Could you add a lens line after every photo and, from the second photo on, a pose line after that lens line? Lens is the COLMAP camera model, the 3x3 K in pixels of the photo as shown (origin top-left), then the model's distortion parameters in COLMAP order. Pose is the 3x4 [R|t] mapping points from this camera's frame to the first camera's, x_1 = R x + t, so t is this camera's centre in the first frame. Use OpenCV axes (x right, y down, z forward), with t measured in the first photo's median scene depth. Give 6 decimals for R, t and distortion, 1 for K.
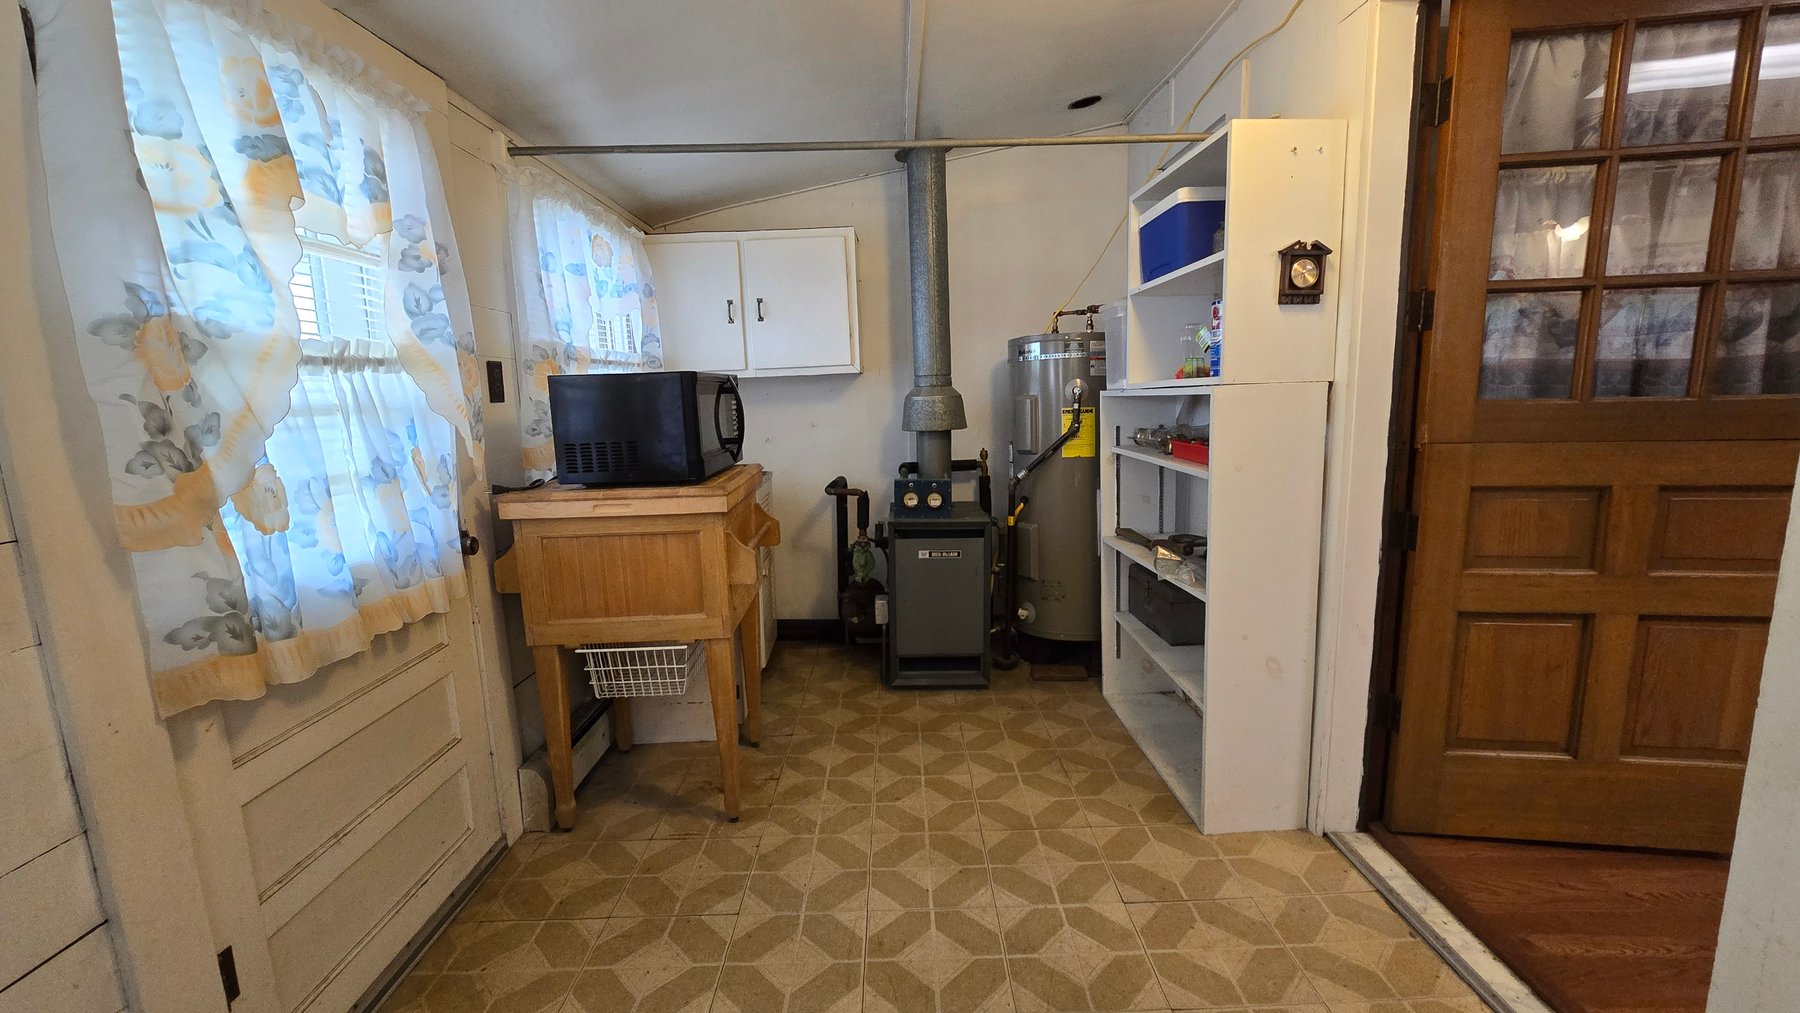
lens RADIAL K [[736.6, 0, 900.0], [0, 736.6, 506.5], [0, 0, 1]] dist [0.000494, 0.000029]
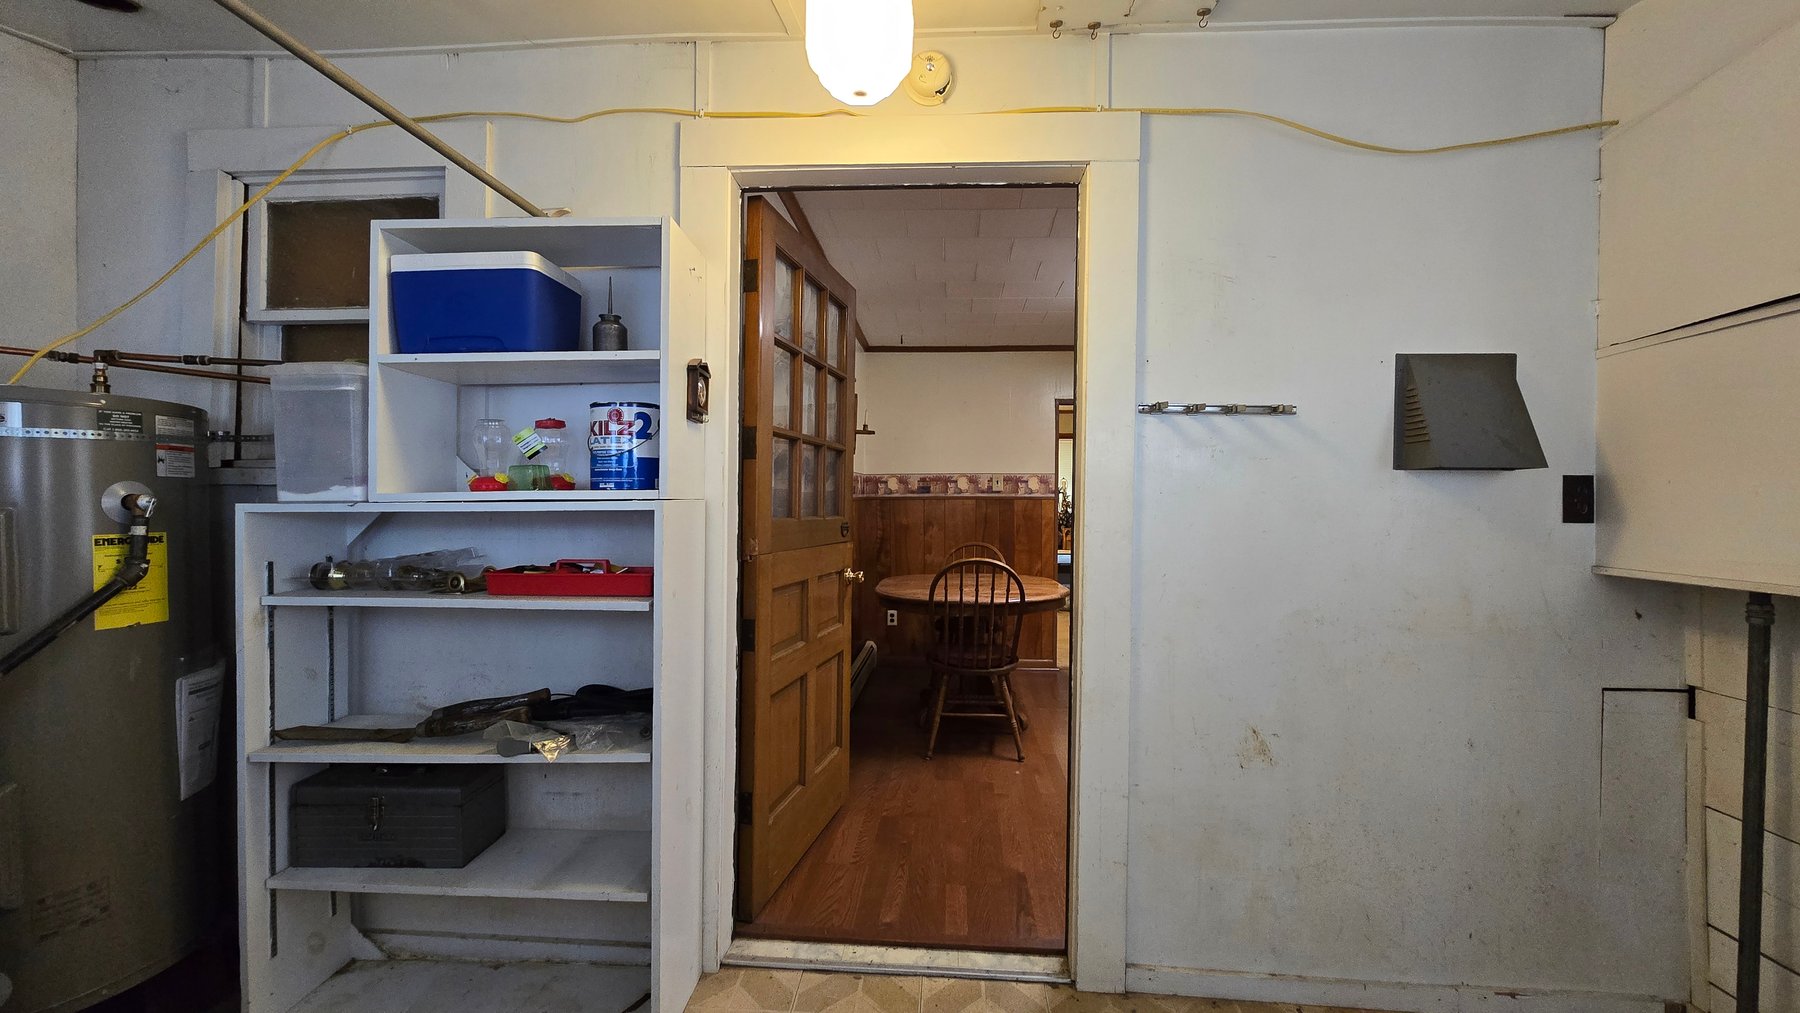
lens RADIAL K [[745.3, 0, 910.8], [0, 745.3, 506.5], [0, 0, 1]] dist [0.000424, 0.000160]
pose [[0.073392, 0.020966, 0.997083, -0.440669], [0.148346, 0.988427, -0.031703, -0.089233], [-0.986208, 0.150240, 0.069433, 0.680386]]
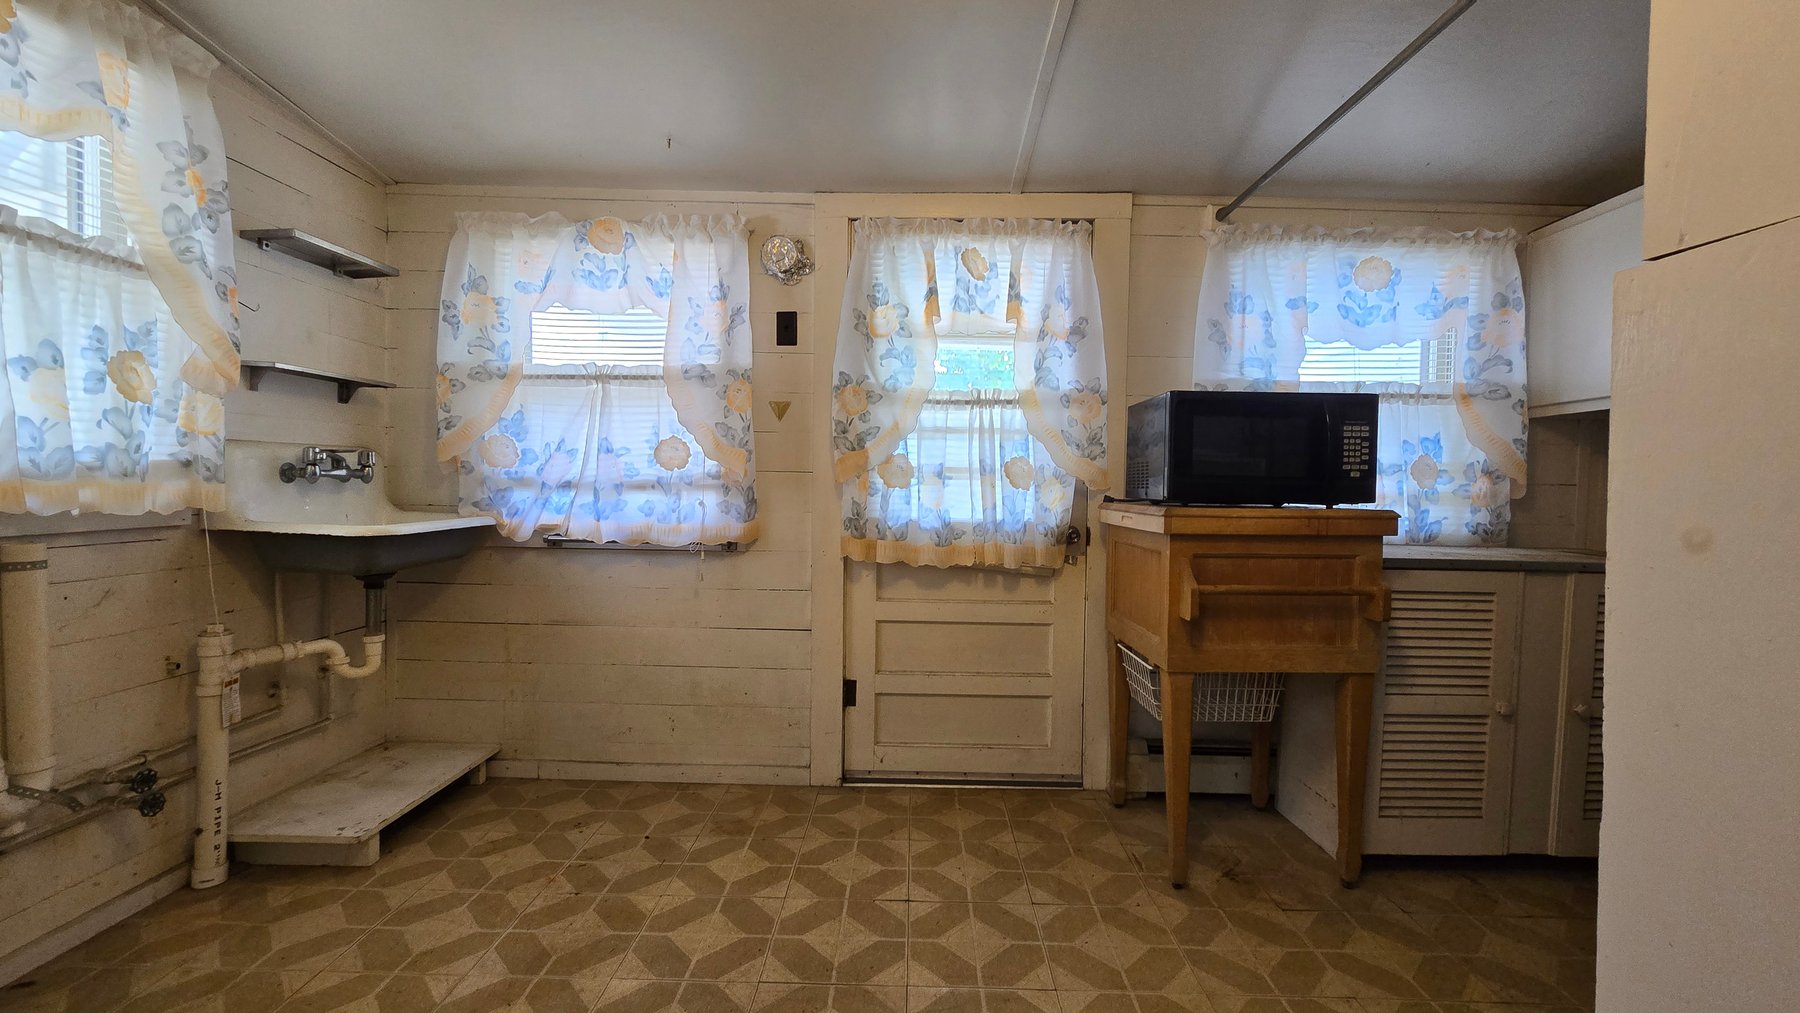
lens RADIAL K [[745.3, 0, 910.8], [0, 745.3, 506.5], [0, 0, 1]] dist [0.000424, 0.000160]
pose [[-0.021179, 0.057936, -0.998096, 0.805512], [-0.175904, 0.982530, 0.060765, -0.030973], [0.984179, 0.176856, -0.010618, 0.748111]]
